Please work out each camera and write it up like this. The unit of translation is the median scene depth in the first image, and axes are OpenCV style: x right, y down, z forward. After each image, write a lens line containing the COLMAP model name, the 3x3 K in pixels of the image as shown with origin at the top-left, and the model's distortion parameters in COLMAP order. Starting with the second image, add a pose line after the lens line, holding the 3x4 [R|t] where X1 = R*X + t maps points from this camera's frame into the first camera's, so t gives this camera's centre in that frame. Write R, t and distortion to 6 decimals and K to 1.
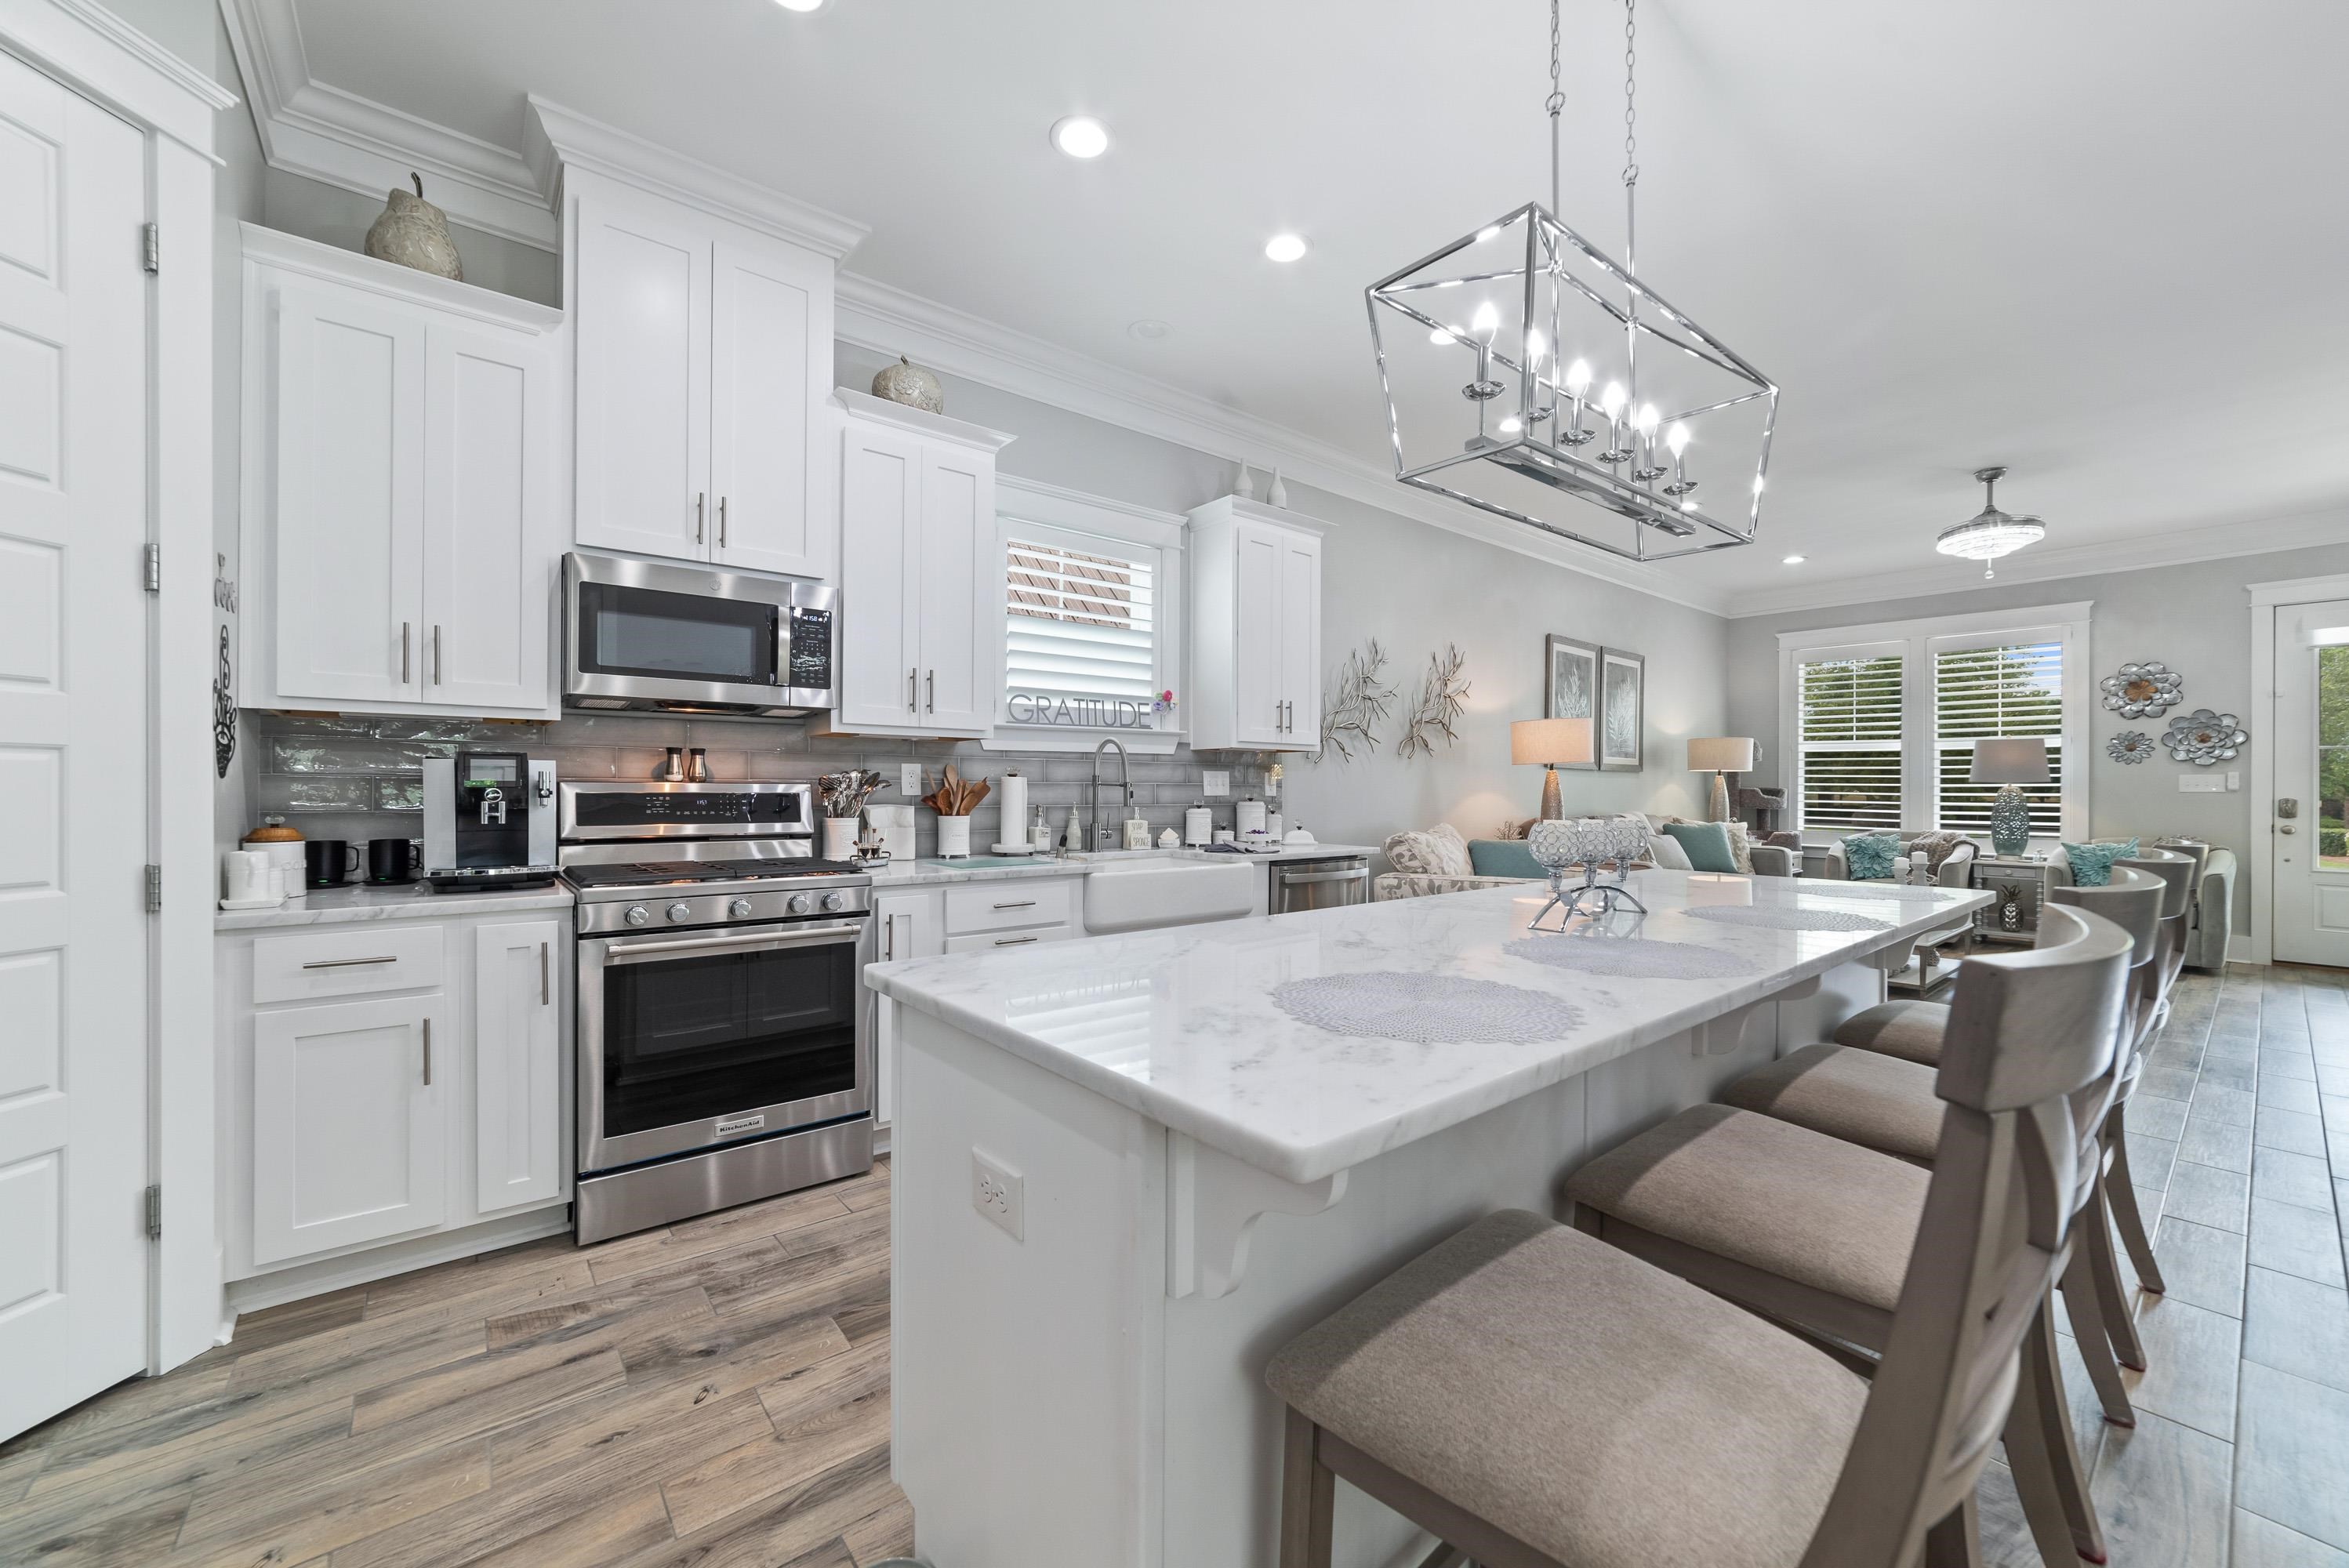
lens RADIAL K [[909.4, 0, 1182.5], [0, 909.4, 785.6], [0, 0, 1]] dist [-0.010151, 0.004284]
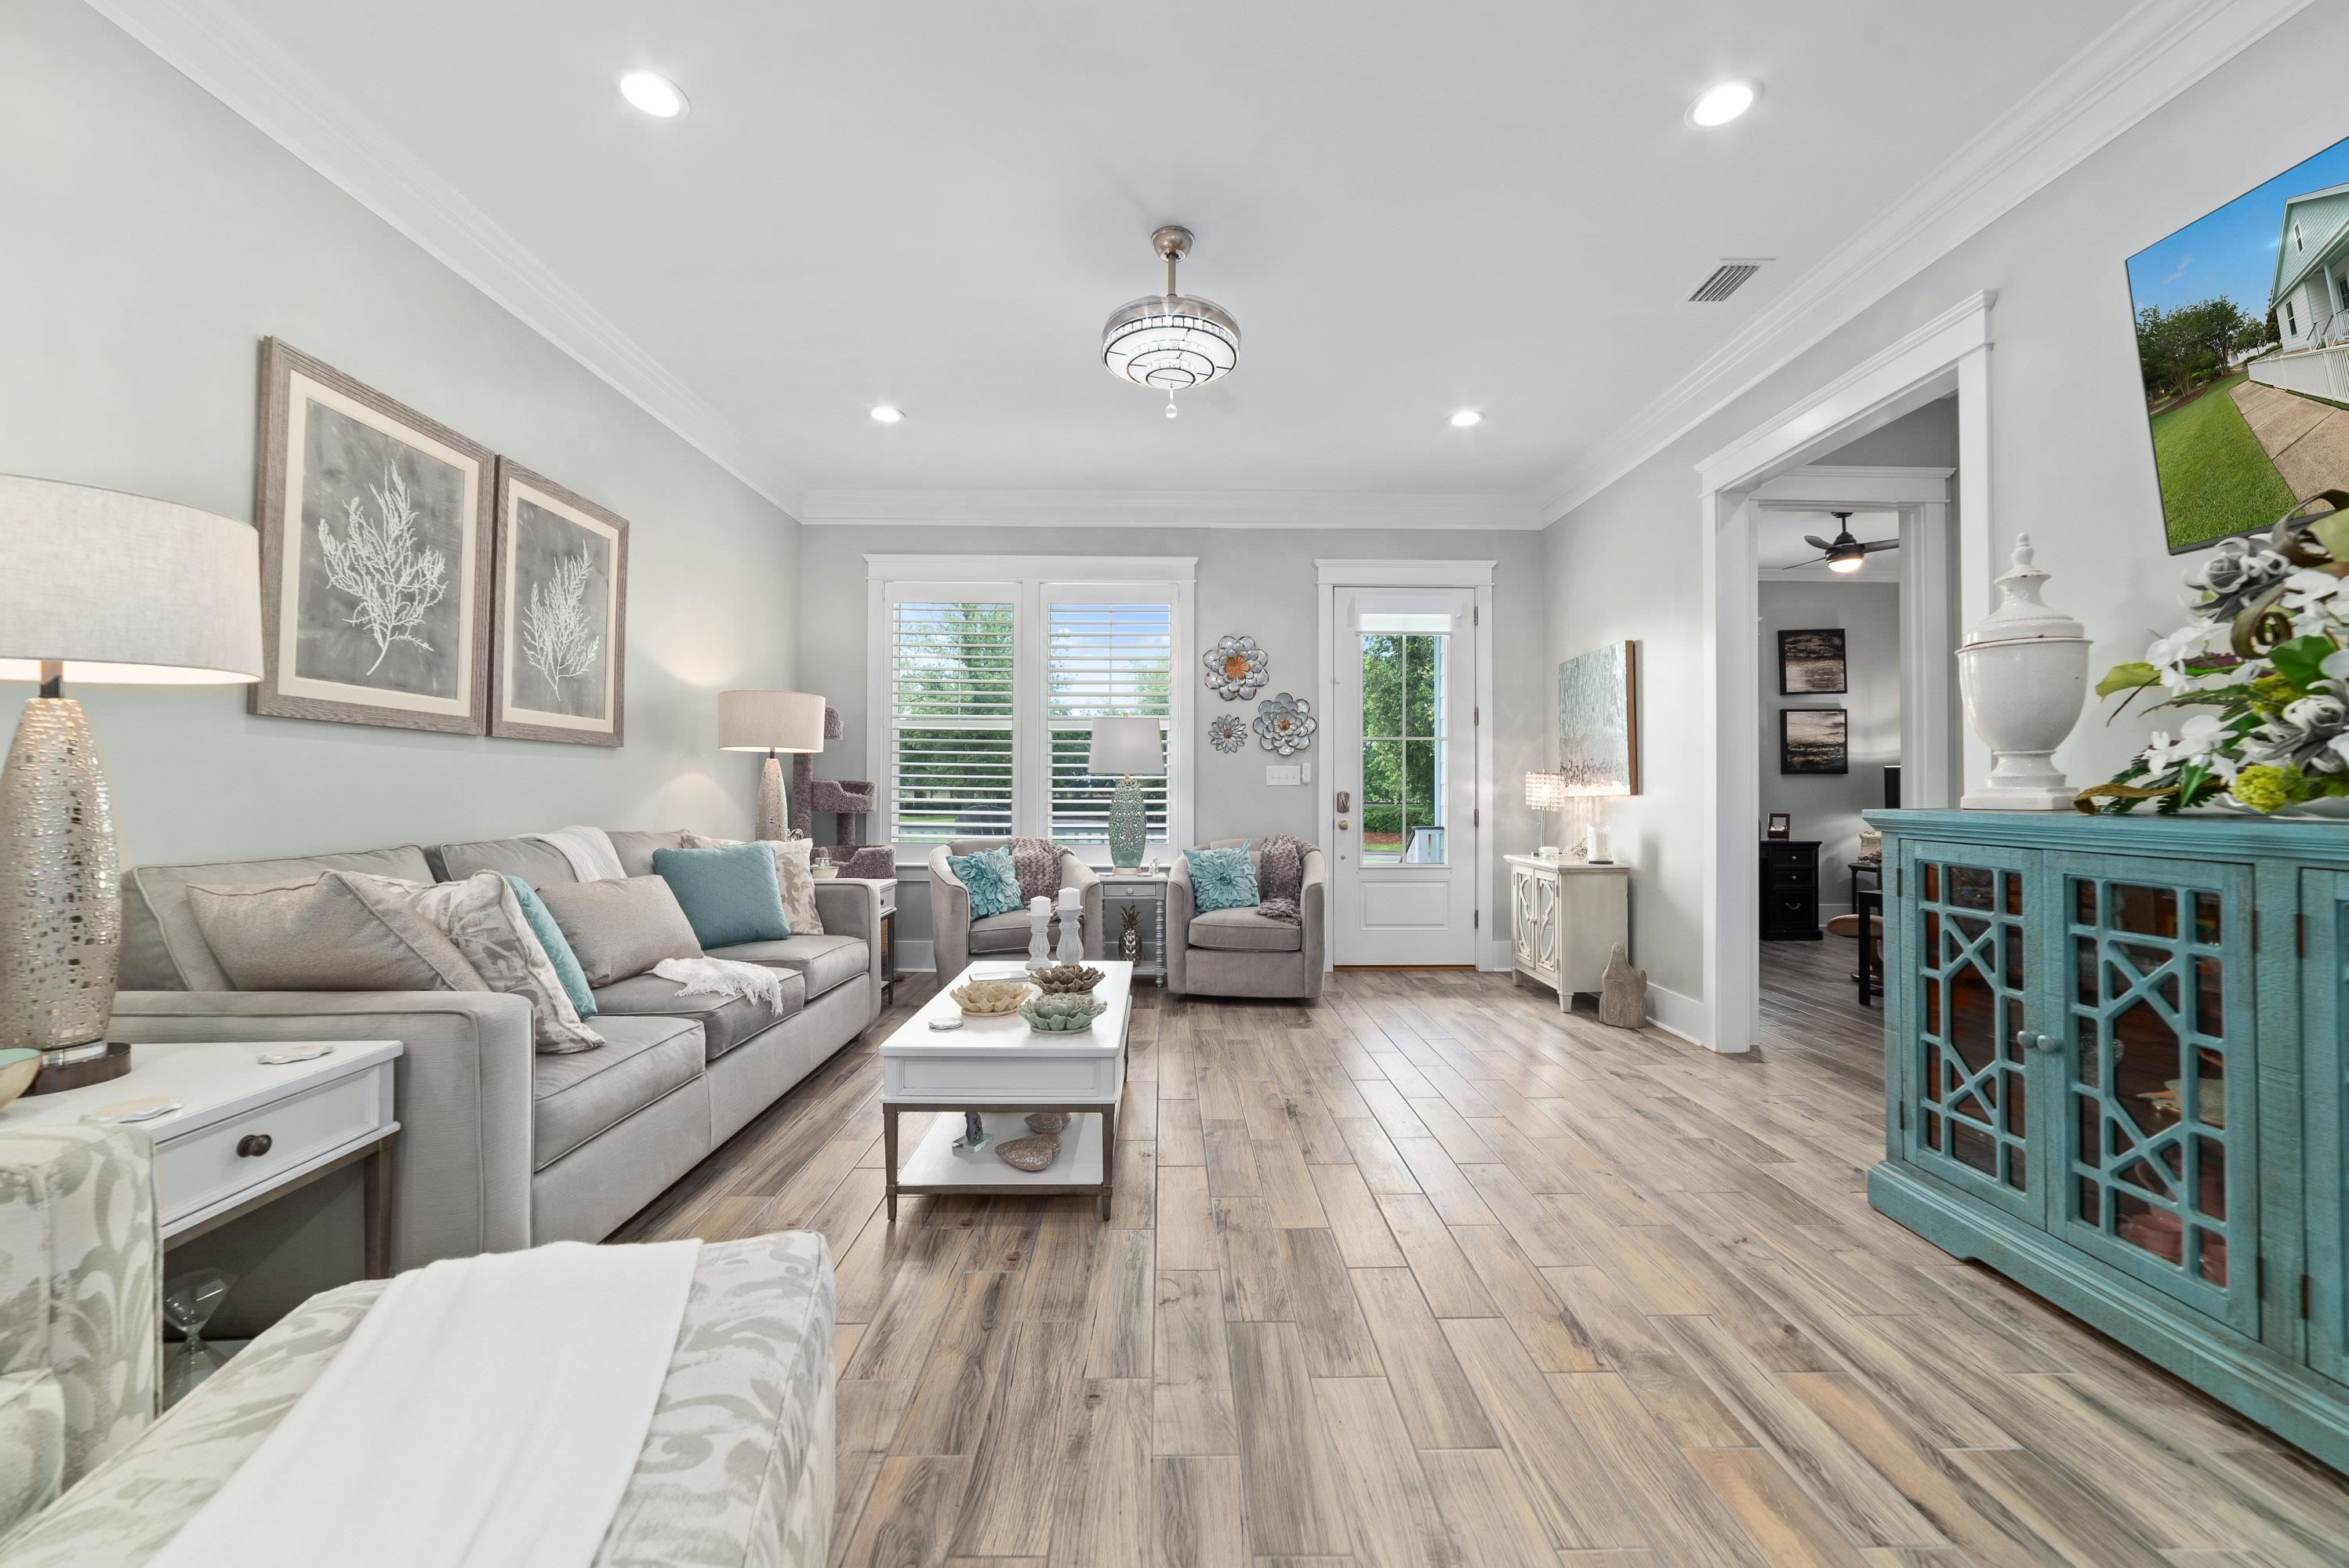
lens RADIAL K [[909.4, 0, 1183.5], [0, 909.4, 765.0], [0, 0, 1]] dist [-0.010151, 0.004284]
pose [[0.621767, 0.016654, 0.783025, 0.393295], [-0.000547, 0.999783, -0.020830, 0.006517], [-0.783202, 0.012523, 0.621642, 0.563595]]
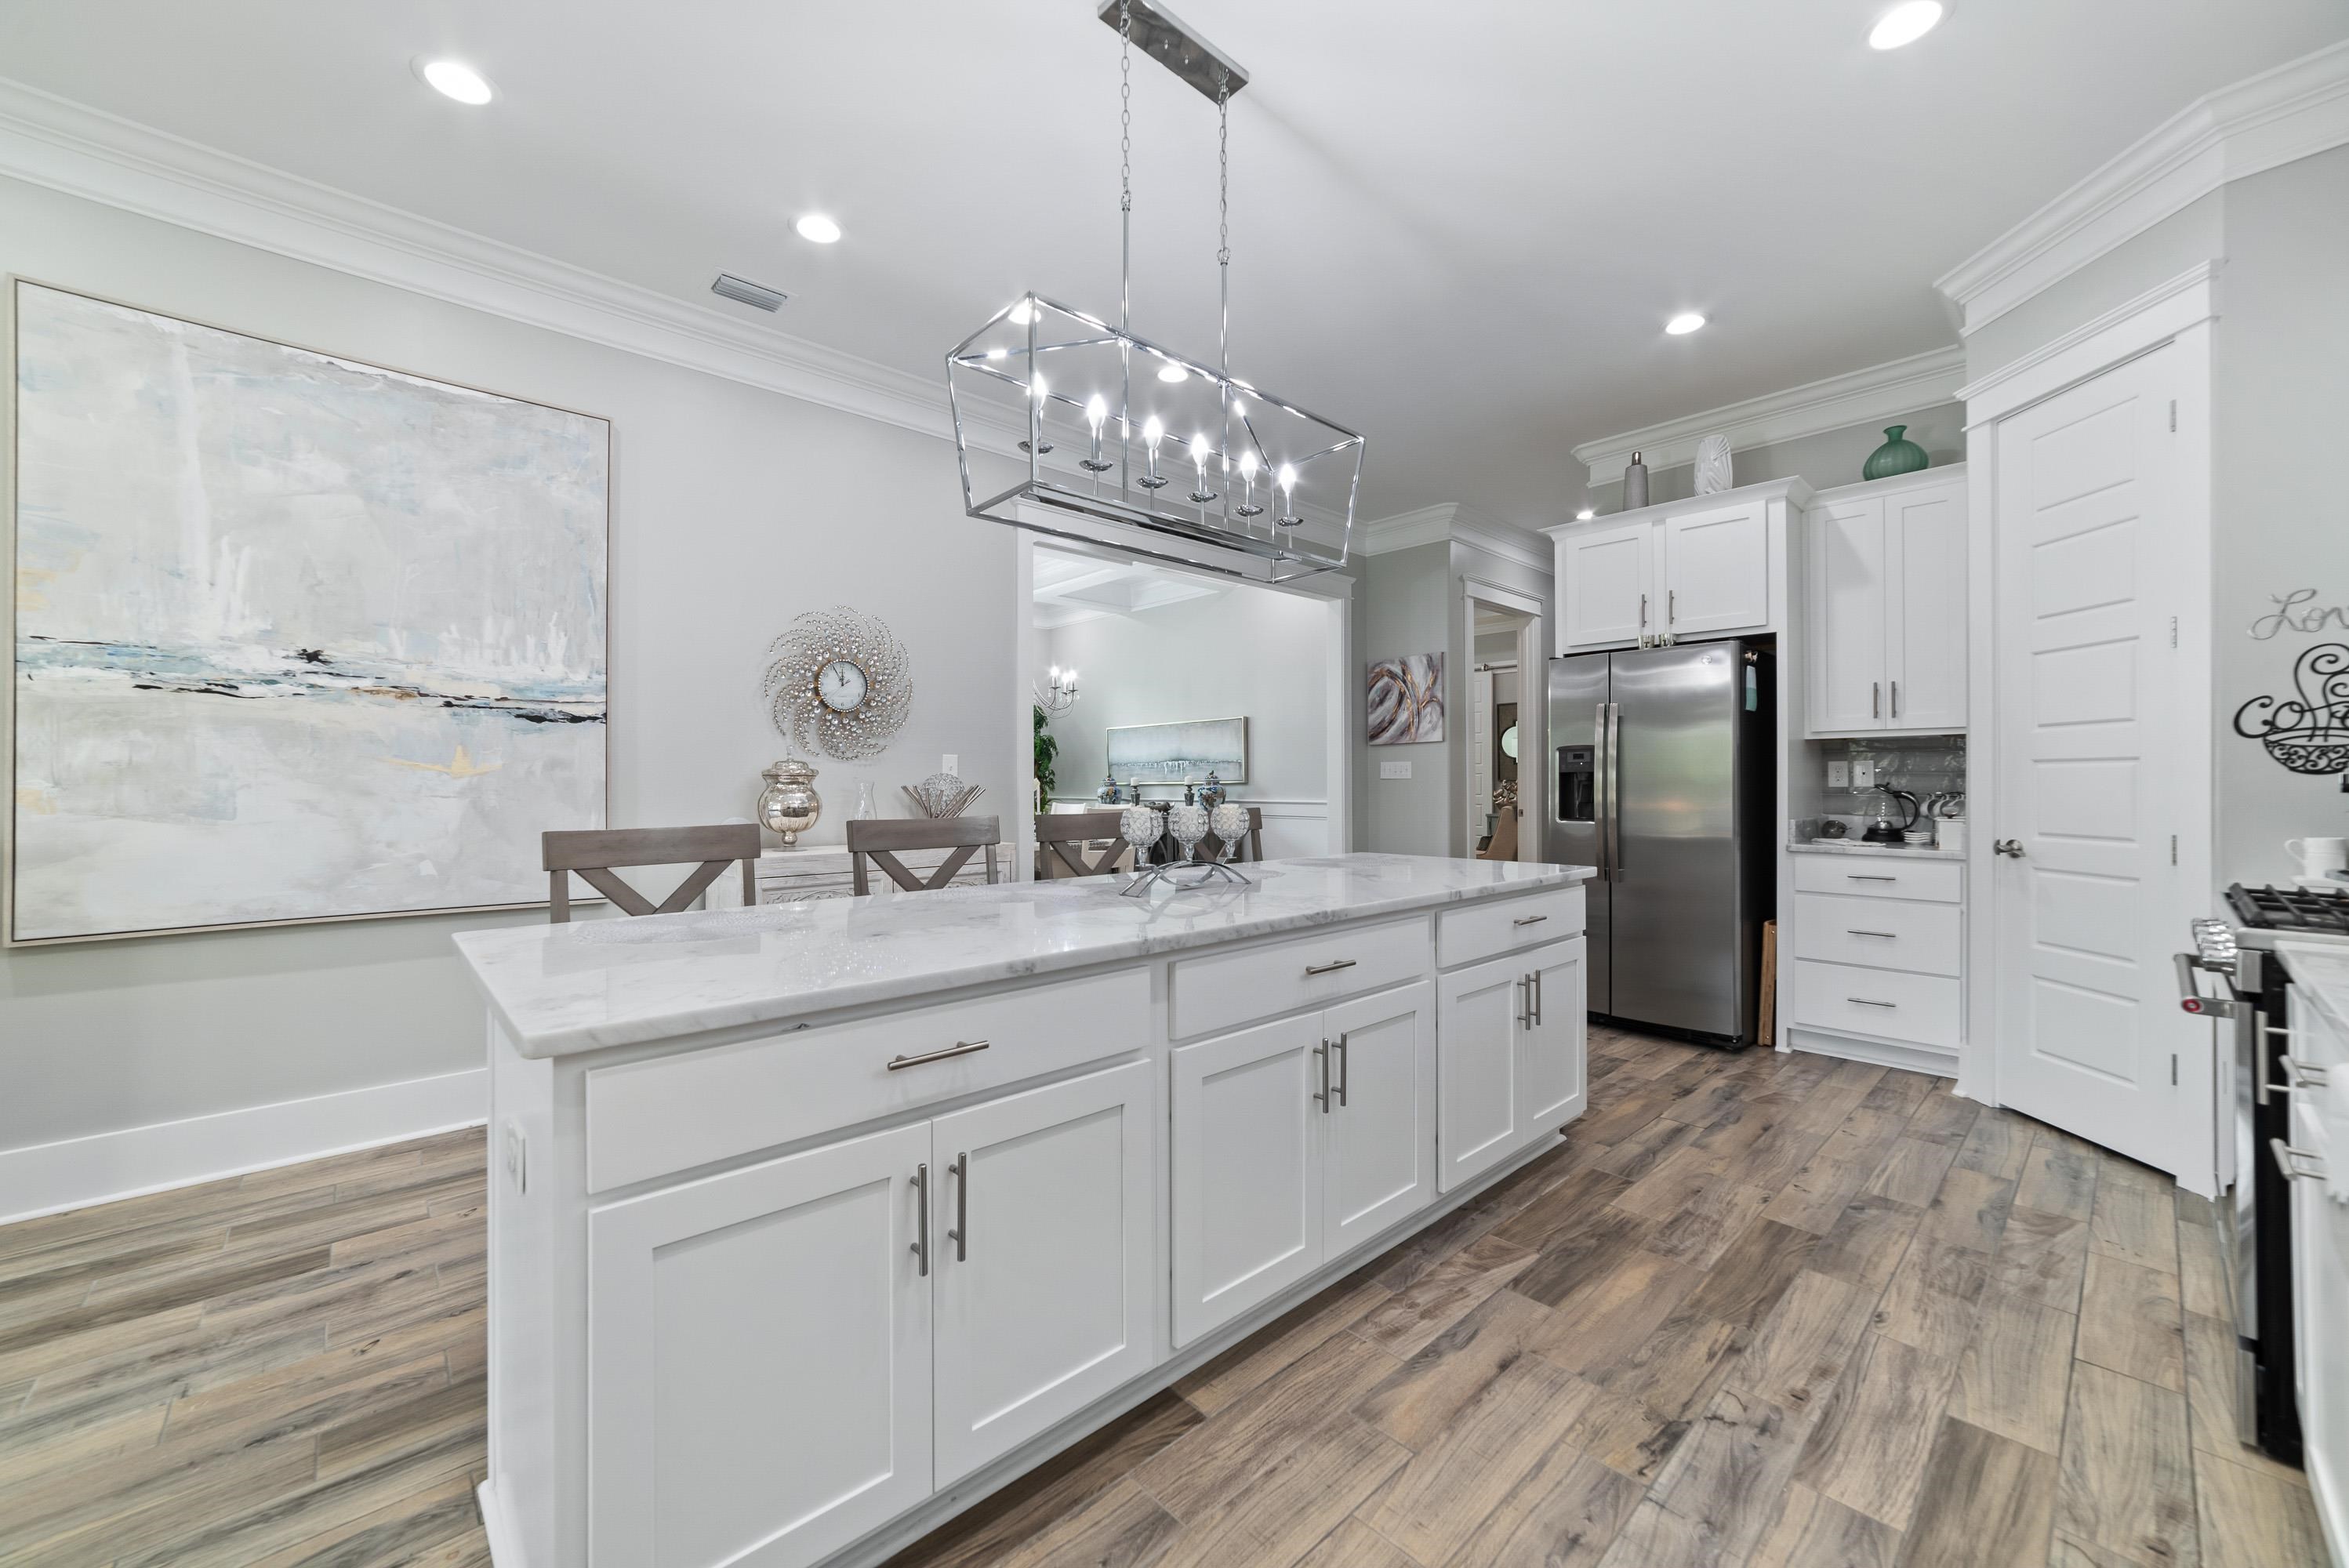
lens RADIAL K [[909.4, 0, 1178.2], [0, 909.4, 781.7], [0, 0, 1]] dist [-0.010151, 0.004284]
pose [[-0.998510, -0.001327, -0.054561, 0.170534], [-0.001021, 0.999984, -0.005635, 0.002489], [0.054568, -0.005571, -0.998495, 0.714390]]
